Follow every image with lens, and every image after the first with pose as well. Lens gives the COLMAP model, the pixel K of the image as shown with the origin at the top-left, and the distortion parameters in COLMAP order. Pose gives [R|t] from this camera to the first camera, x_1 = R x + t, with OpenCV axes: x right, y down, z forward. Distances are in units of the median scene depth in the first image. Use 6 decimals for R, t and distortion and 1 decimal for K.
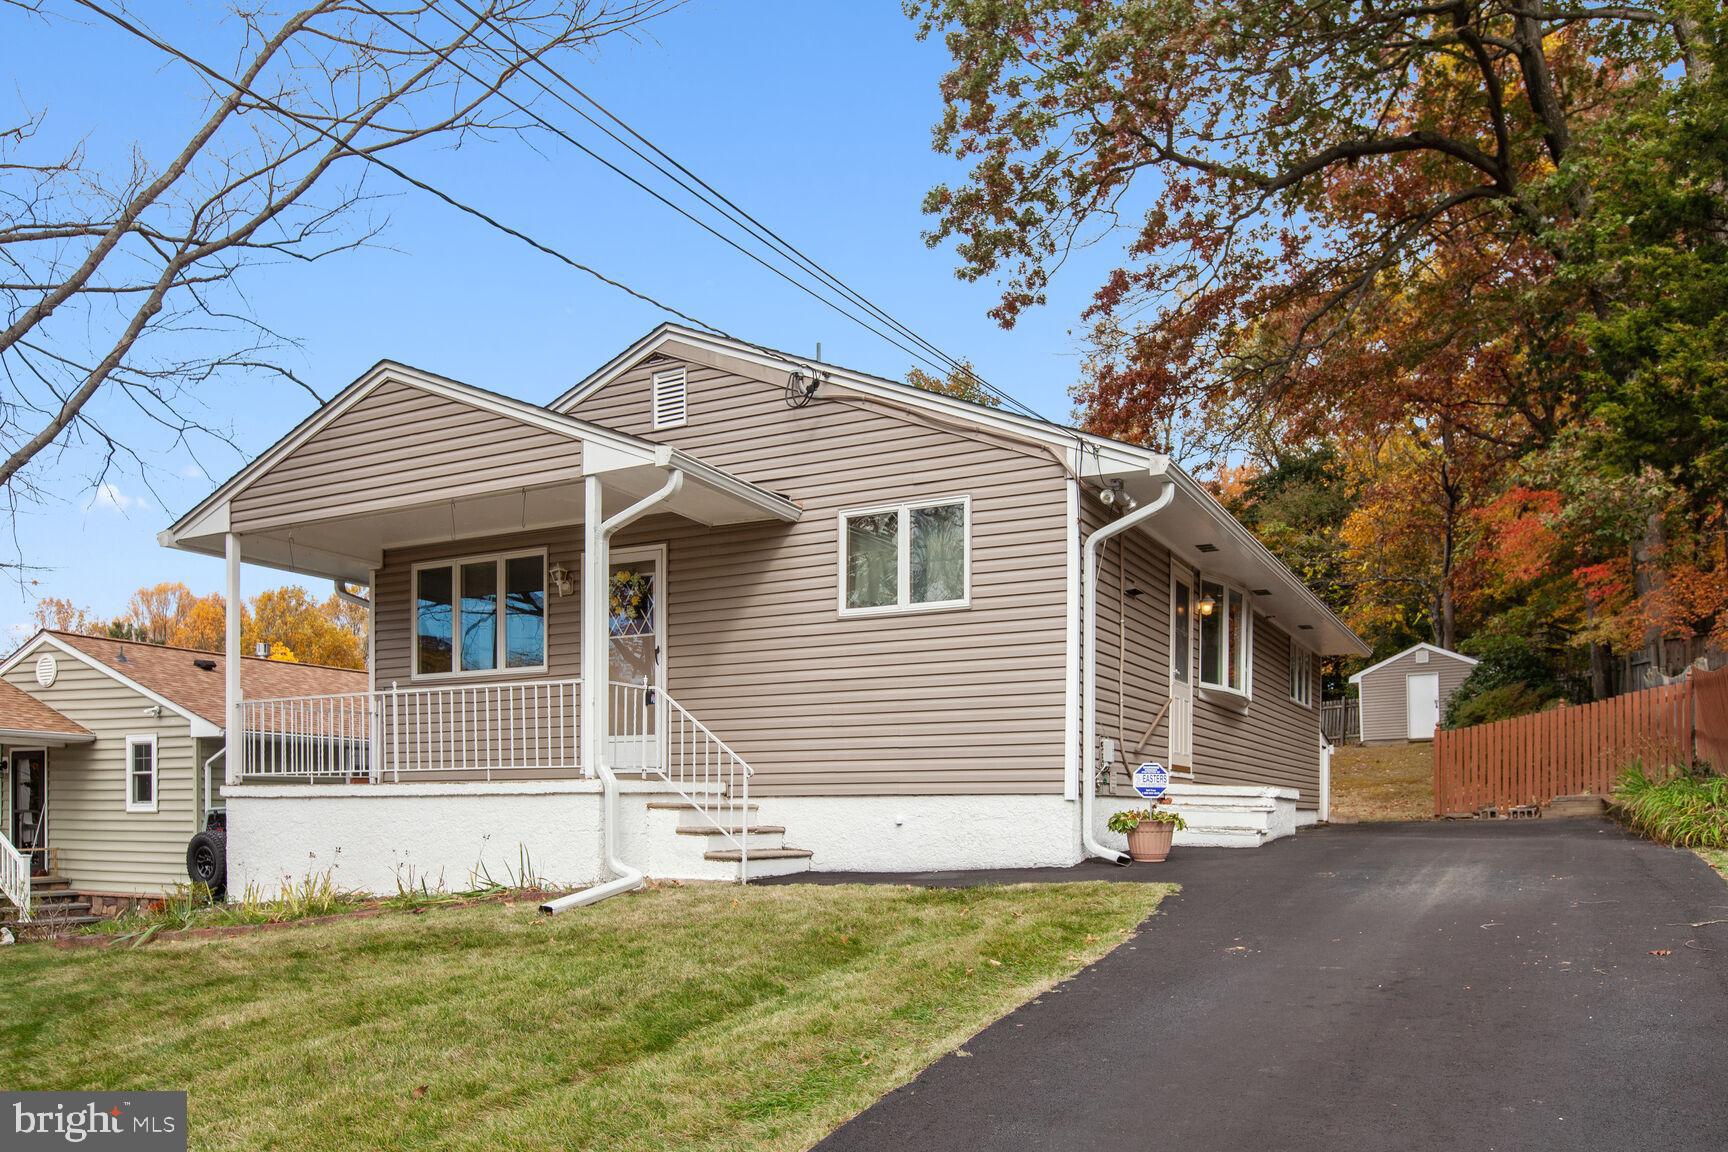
lens RADIAL K [[1342.7, 0, 863.2], [0, 1342.7, 836.9], [0, 0, 1]] dist [0.000829, -0.005457]
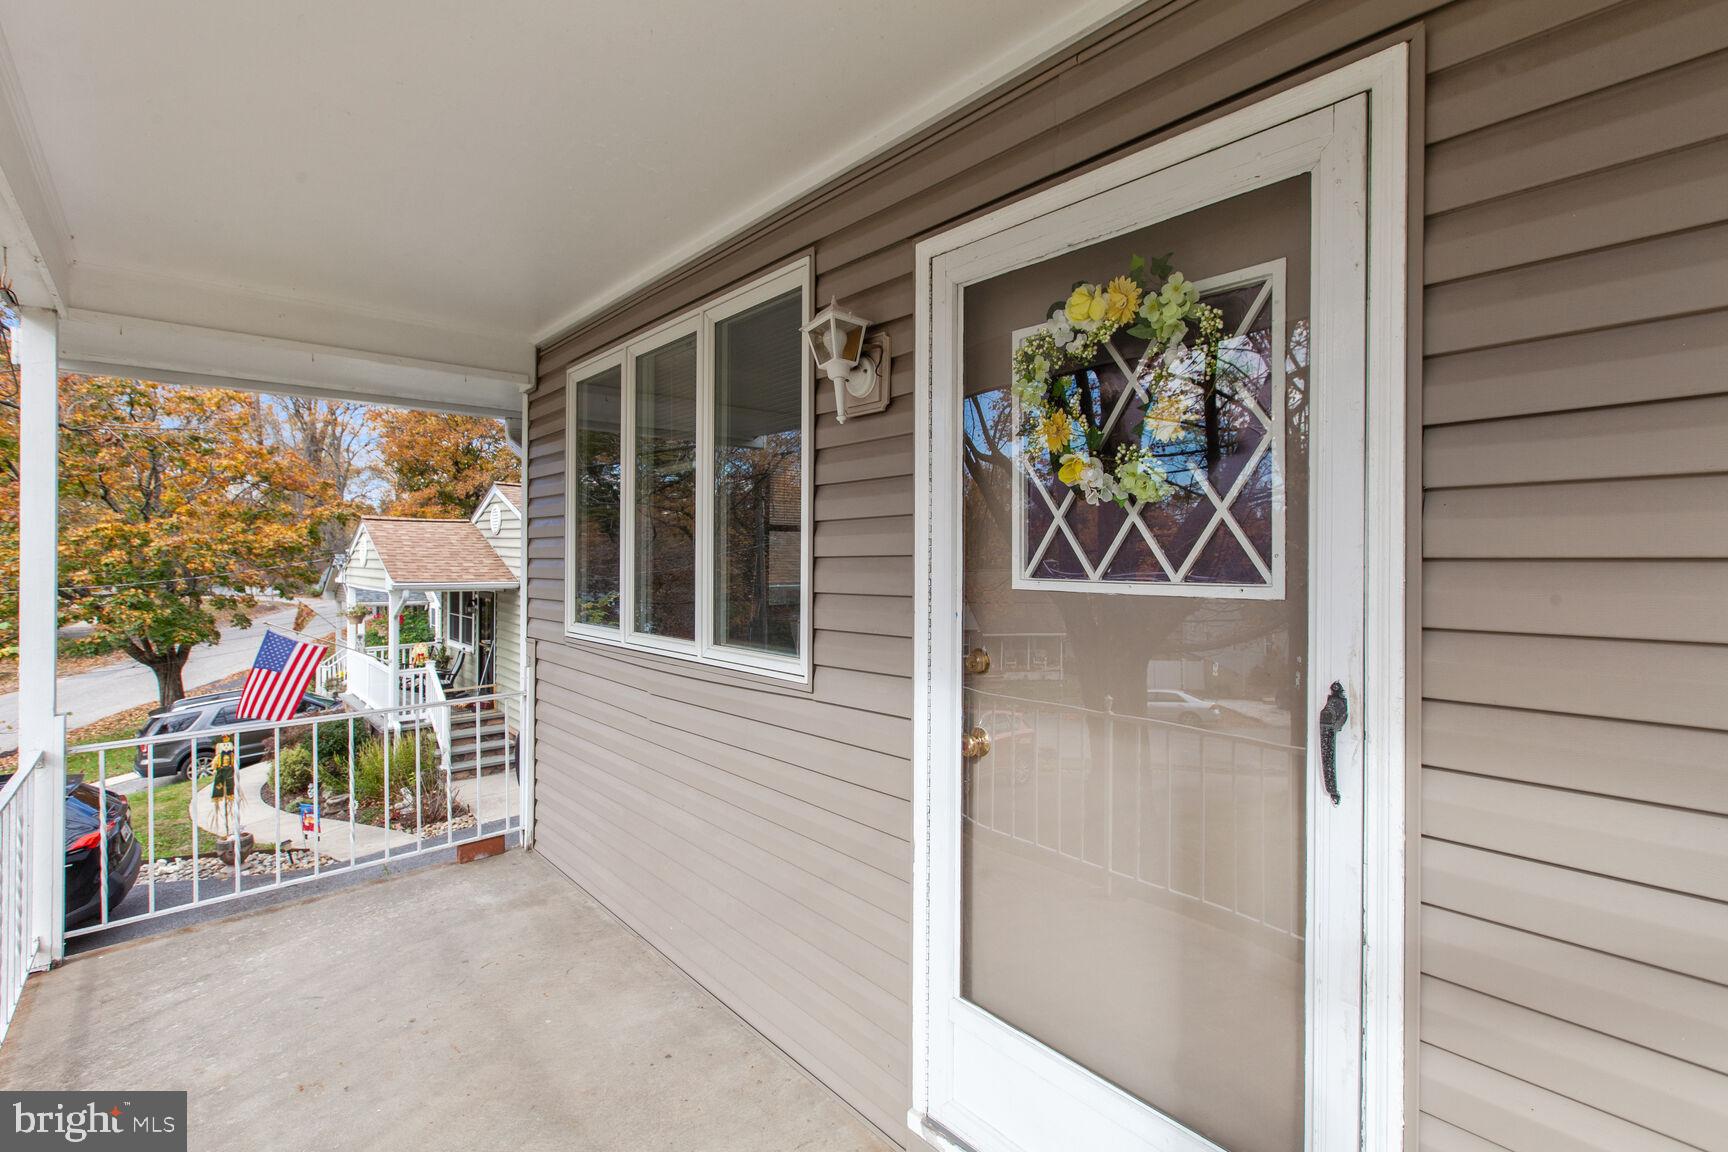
lens RADIAL K [[802.9, 0, 843.2], [0, 802.9, 556.7], [0, 0, 1]] dist [-0.007037, 0.003834]
pose [[0.927894, -0.000845, -0.372843, -0.170401], [-0.003653, 0.999929, -0.011357, -0.154535], [0.372826, 0.011900, 0.927825, 0.874817]]
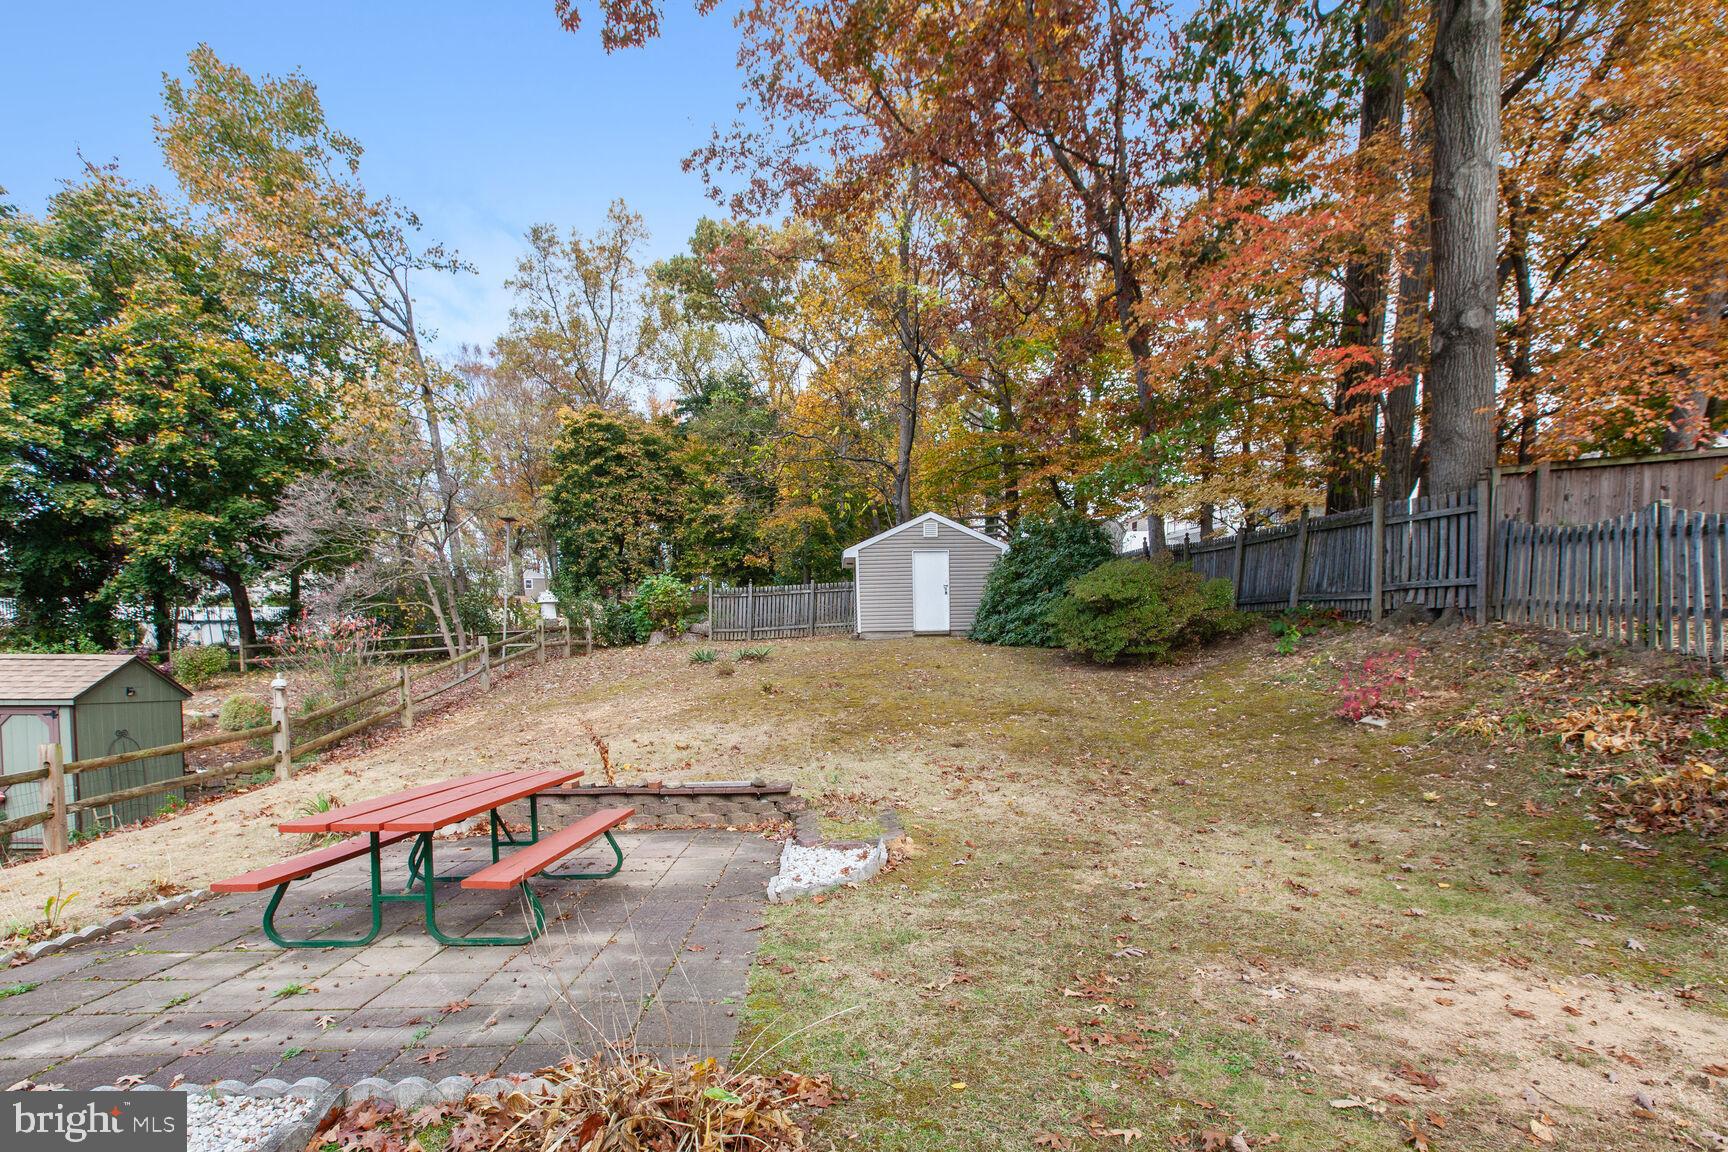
lens RADIAL K [[802.9, 0, 875.7], [0, 802.9, 720.9], [0, 0, 1]] dist [-0.007037, 0.003834]
pose [[0.858298, -0.032015, 0.512152, 0.435687], [0.008276, 0.998786, 0.048564, -0.135618], [-0.513084, -0.037444, 0.857521, 1.893849]]
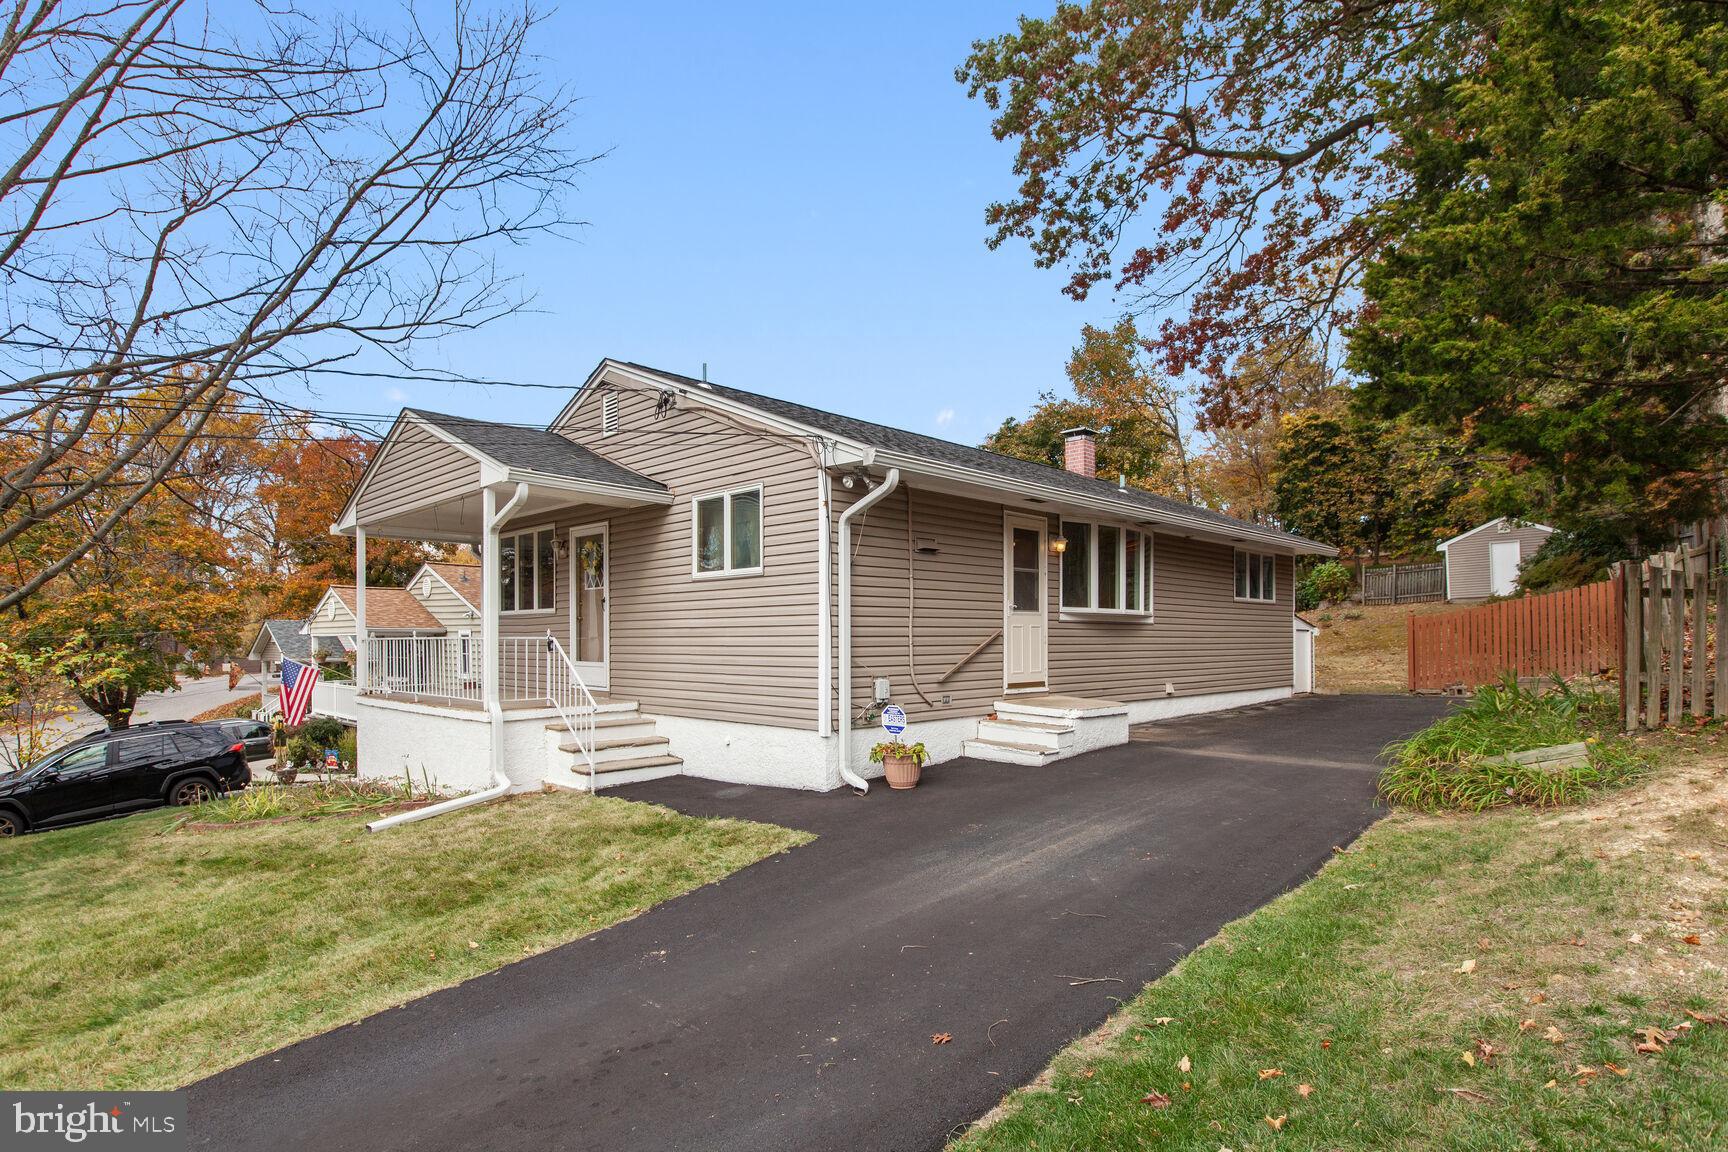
lens RADIAL K [[925.6, 0, 859.3], [0, 925.6, 634.7], [0, 0, 1]] dist [-0.001272, 0.001654]
pose [[0.955719, -0.006746, -0.294204, 0.360846], [0.002020, 0.999864, -0.016366, -0.087670], [0.294275, 0.015047, 0.955602, 0.185524]]
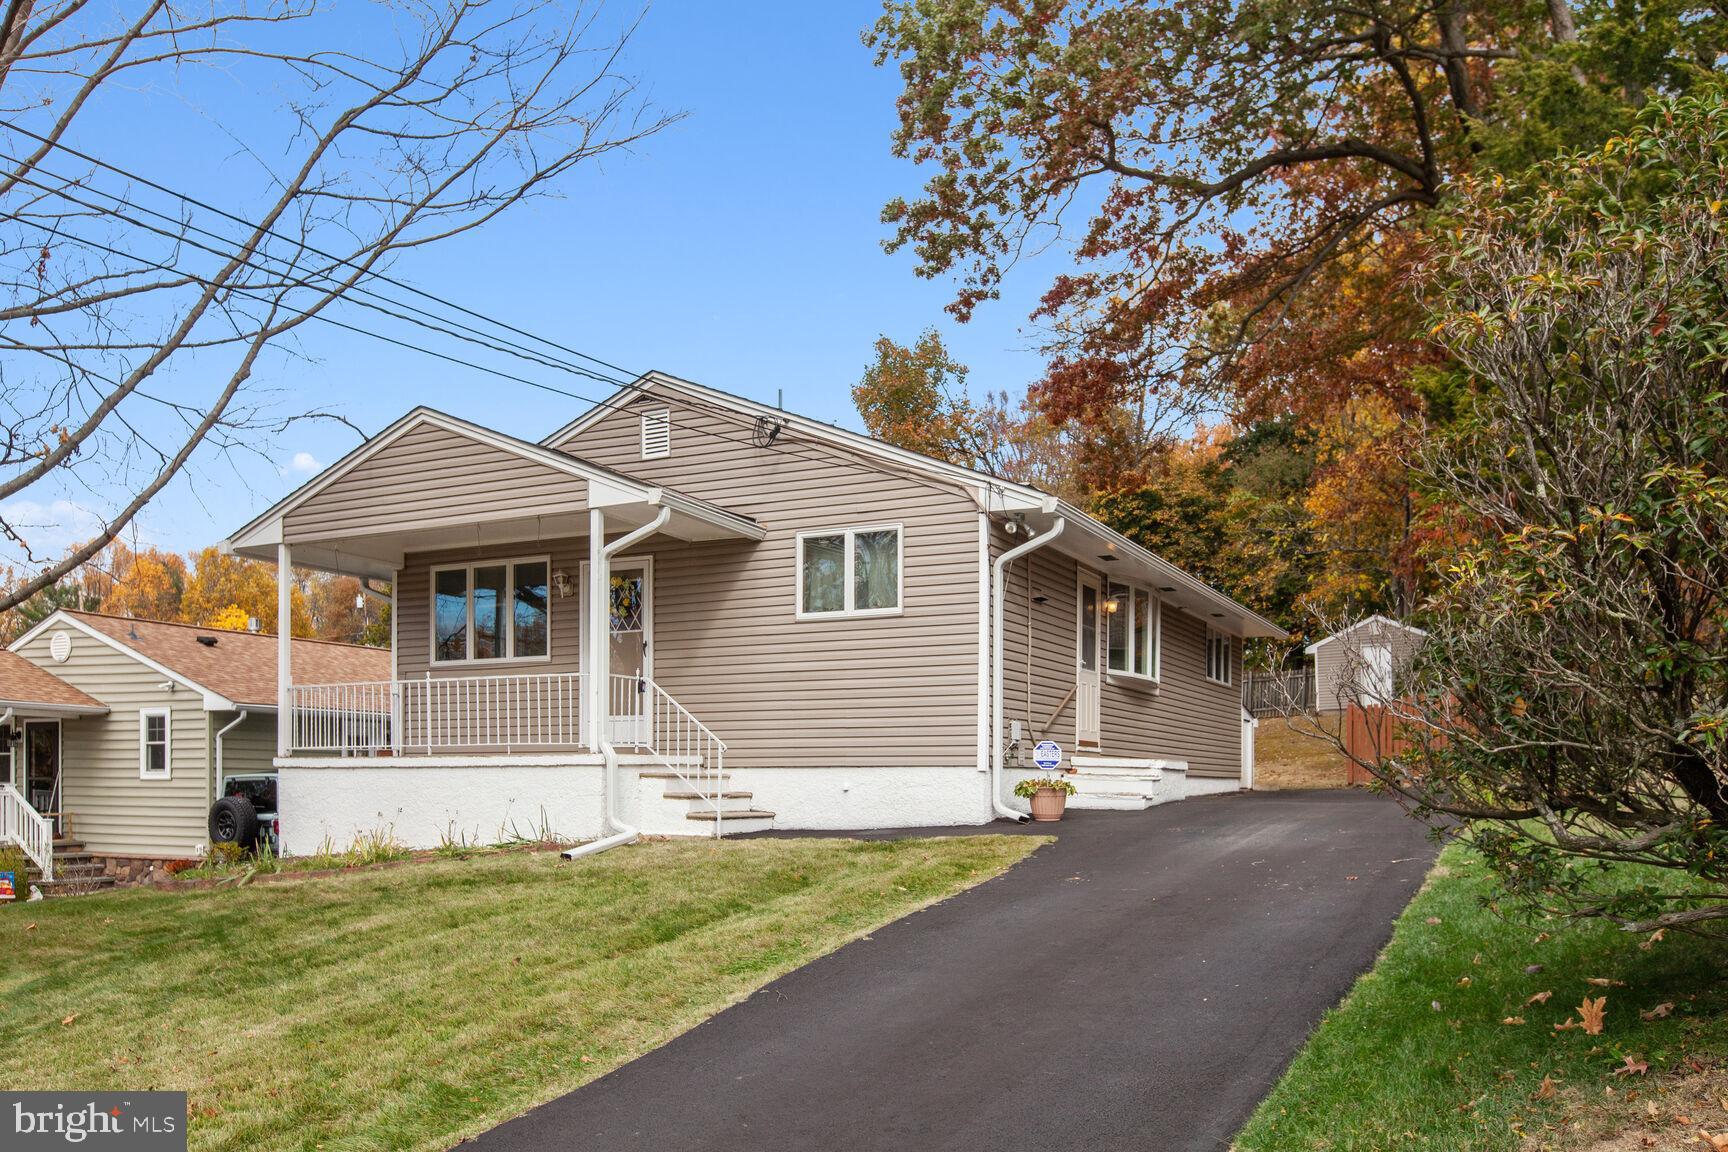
lens RADIAL K [[1431.5, 0, 866.1], [0, 1431.5, 802.4], [0, 0, 1]] dist [0.000973, -0.002542]
pose [[0.999790, 0.000232, 0.020483, 0.016780], [-0.000188, 0.999998, -0.002162, 0.003809], [-0.020483, 0.002158, 0.999788, -0.271728]]
